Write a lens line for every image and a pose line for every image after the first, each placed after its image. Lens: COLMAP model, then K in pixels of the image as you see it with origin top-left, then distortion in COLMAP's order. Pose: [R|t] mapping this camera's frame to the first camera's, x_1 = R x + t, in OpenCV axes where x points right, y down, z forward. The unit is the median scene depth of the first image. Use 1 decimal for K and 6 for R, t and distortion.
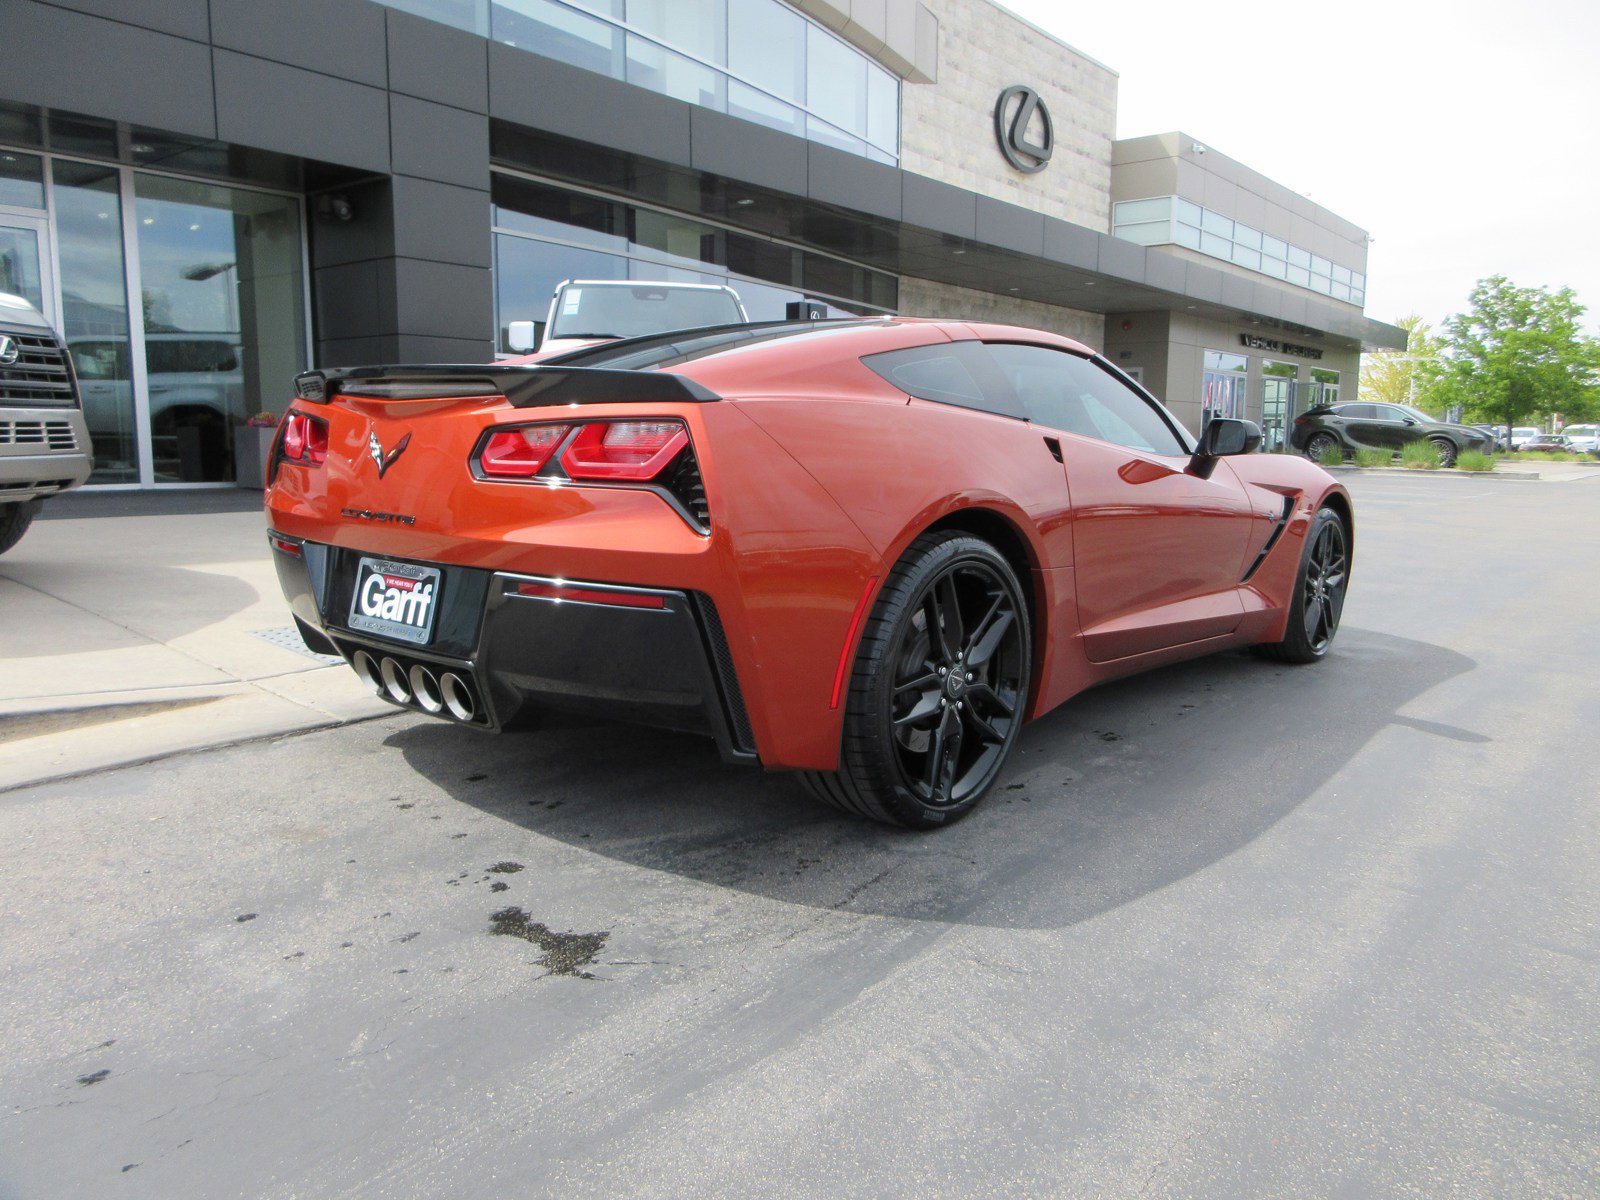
lens RADIAL K [[1188.0, 0, 804.0], [0, 1188.0, 601.4], [0, 0, 1]] dist [-0.004774, -0.000664]
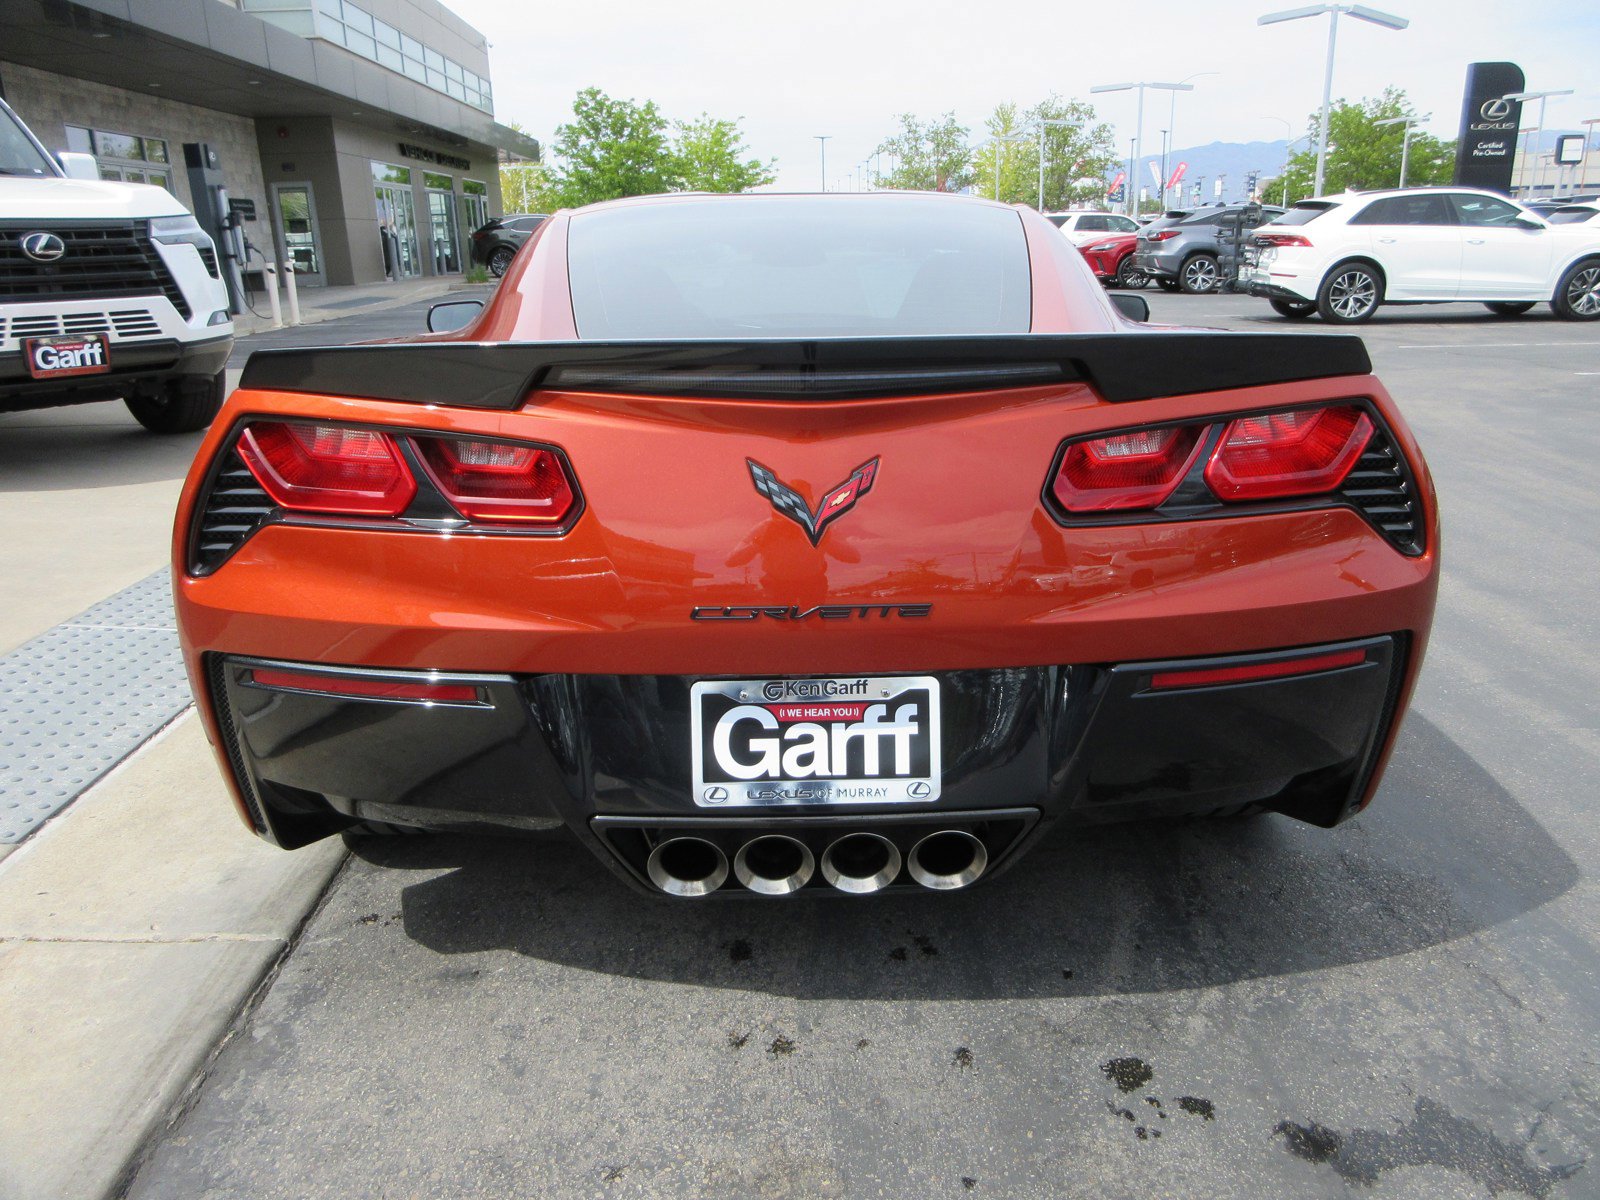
lens RADIAL K [[1186.1, 0, 800.2], [0, 1186.1, 596.0], [0, 0, 1]] dist [0.002444, 0.003224]
pose [[0.755907, -0.221030, 0.616239, -0.386778], [0.127810, 0.972995, 0.192213, -0.102740], [-0.642082, -0.066533, 0.763743, 0.313600]]
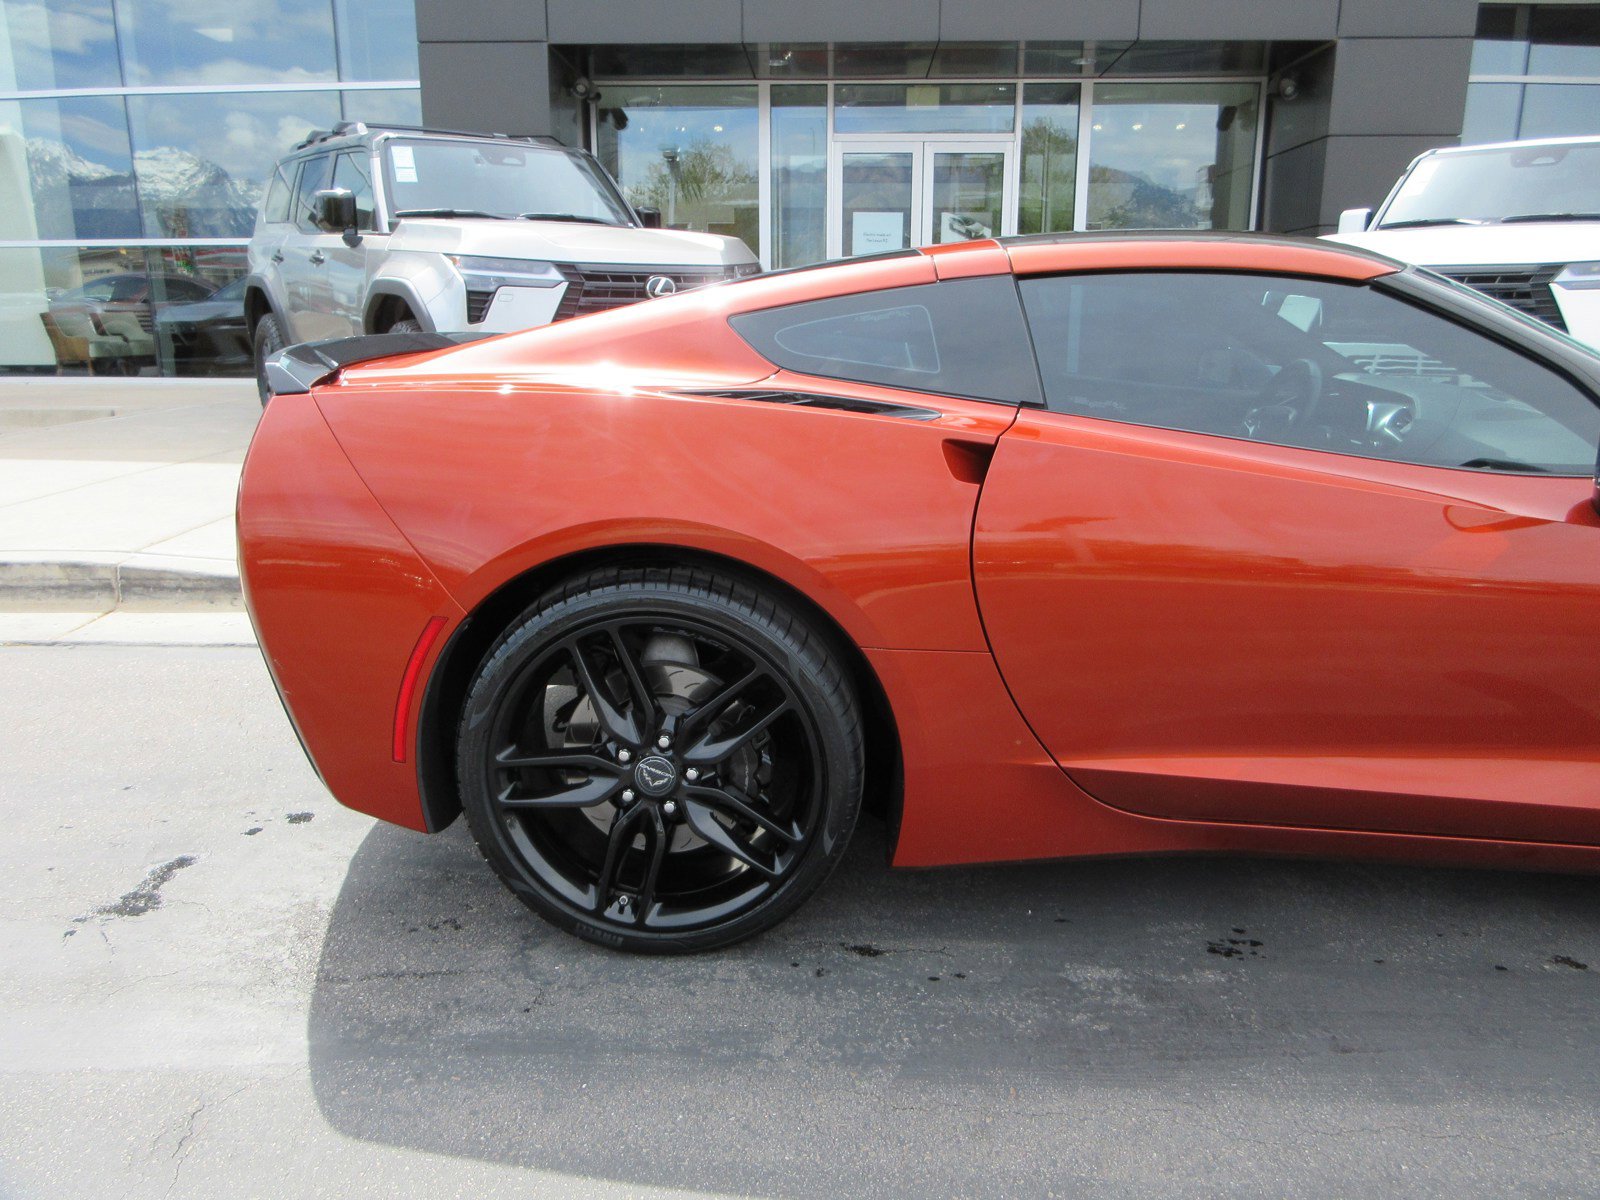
lens RADIAL K [[1183.8, 0, 800.0], [0, 1183.8, 600.0], [0, 0, 1]] dist [-0.003276, 0.005620]
pose [[0.603972, 0.180246, -0.776356, 0.417088], [-0.107118, 0.983611, 0.145031, -0.088103], [0.789774, -0.004433, 0.613381, 0.357603]]
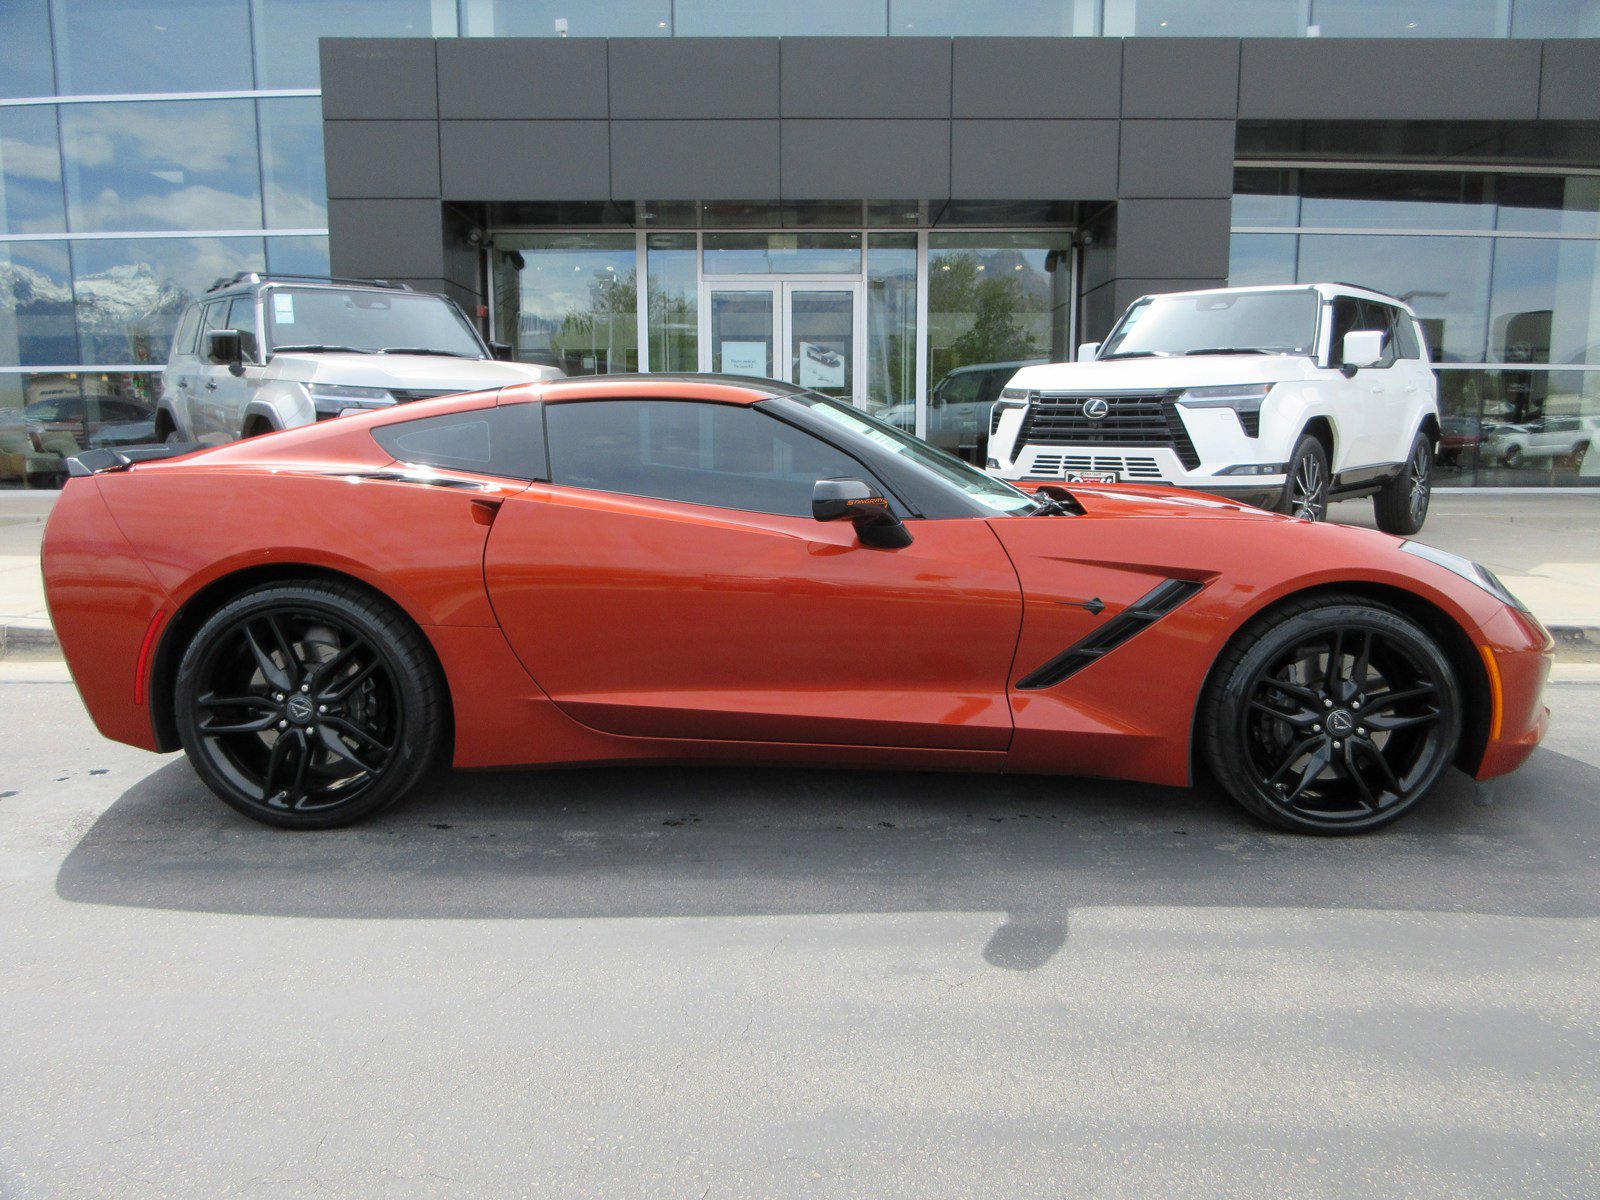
lens RADIAL K [[1184.8, 0, 798.7], [0, 1184.8, 596.0], [0, 0, 1]] dist [0.001345, 0.003925]
pose [[0.629446, 0.097529, -0.770899, 0.760973], [-0.101022, 0.993943, 0.043262, -0.082472], [0.770449, 0.050647, 0.635487, 0.361667]]
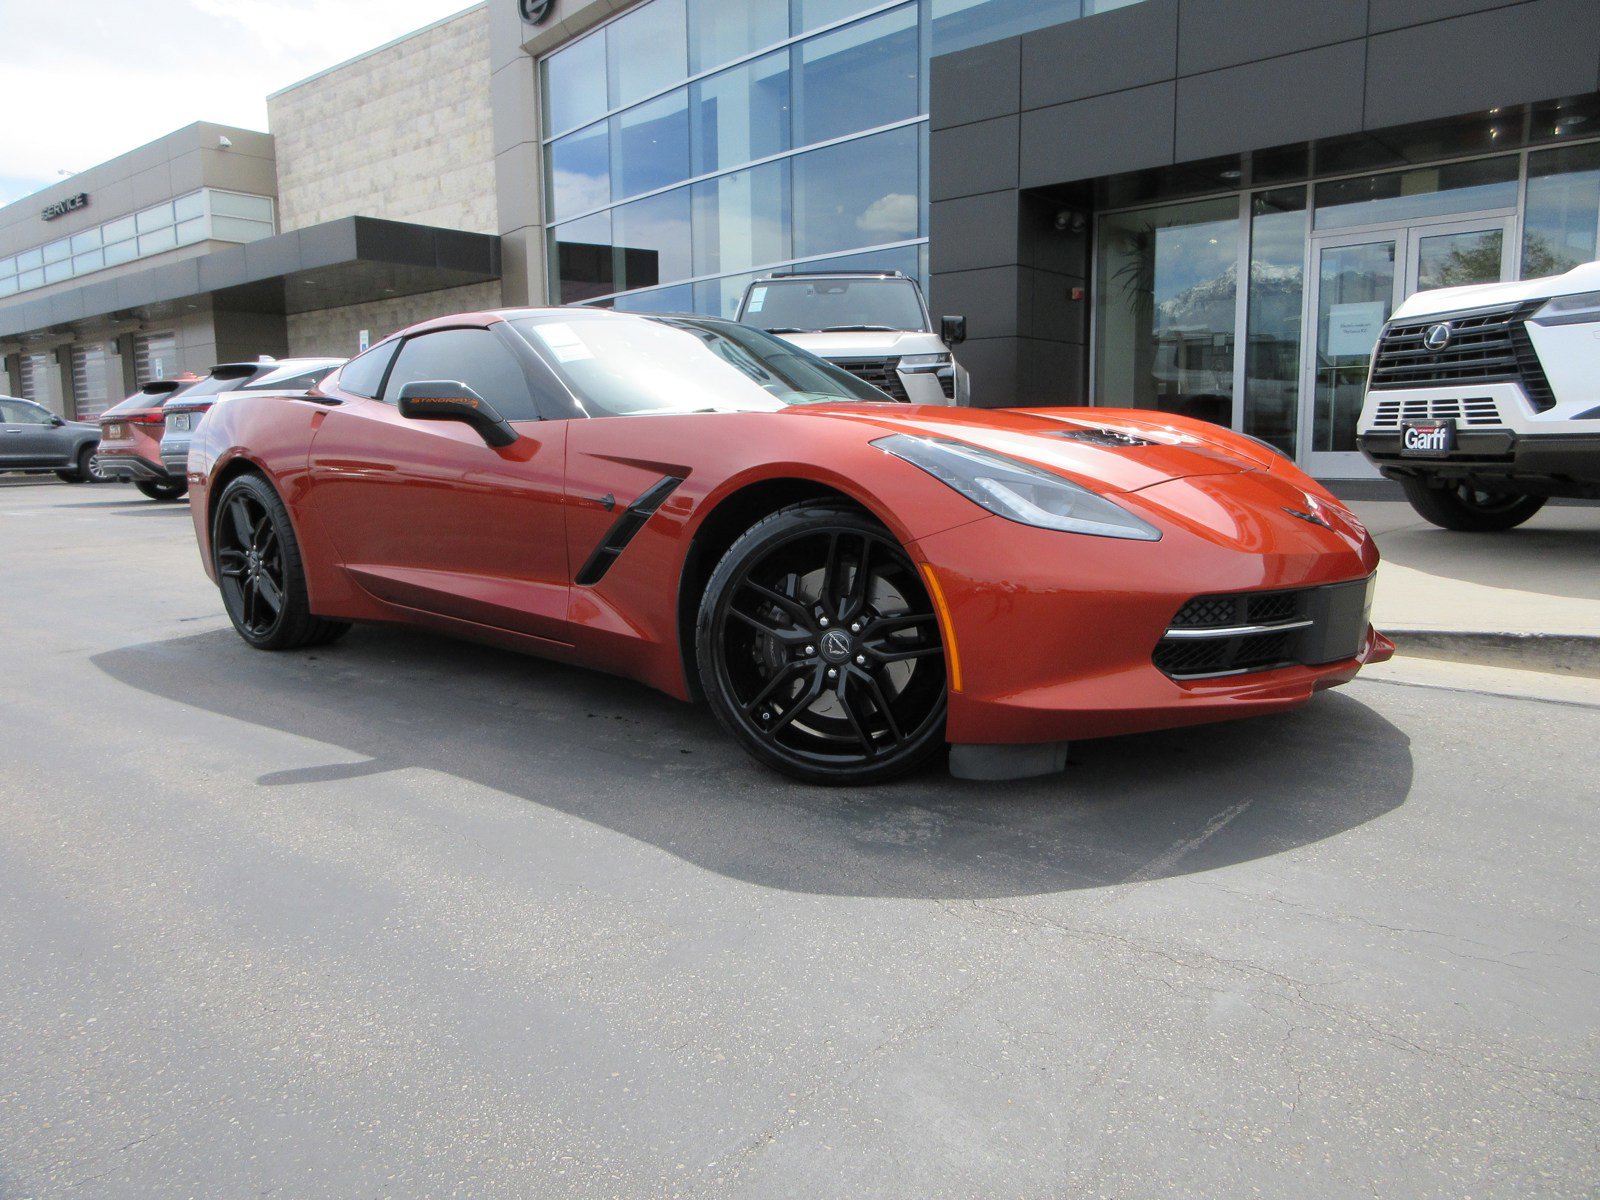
lens RADIAL K [[1184.8, 0, 798.7], [0, 1184.8, 596.0], [0, 0, 1]] dist [0.001345, 0.003925]
pose [[-0.034106, 0.121060, -0.992059, 1.004053], [-0.128250, 0.983900, 0.124473, -0.108331], [0.991155, 0.131477, -0.018030, 1.028634]]
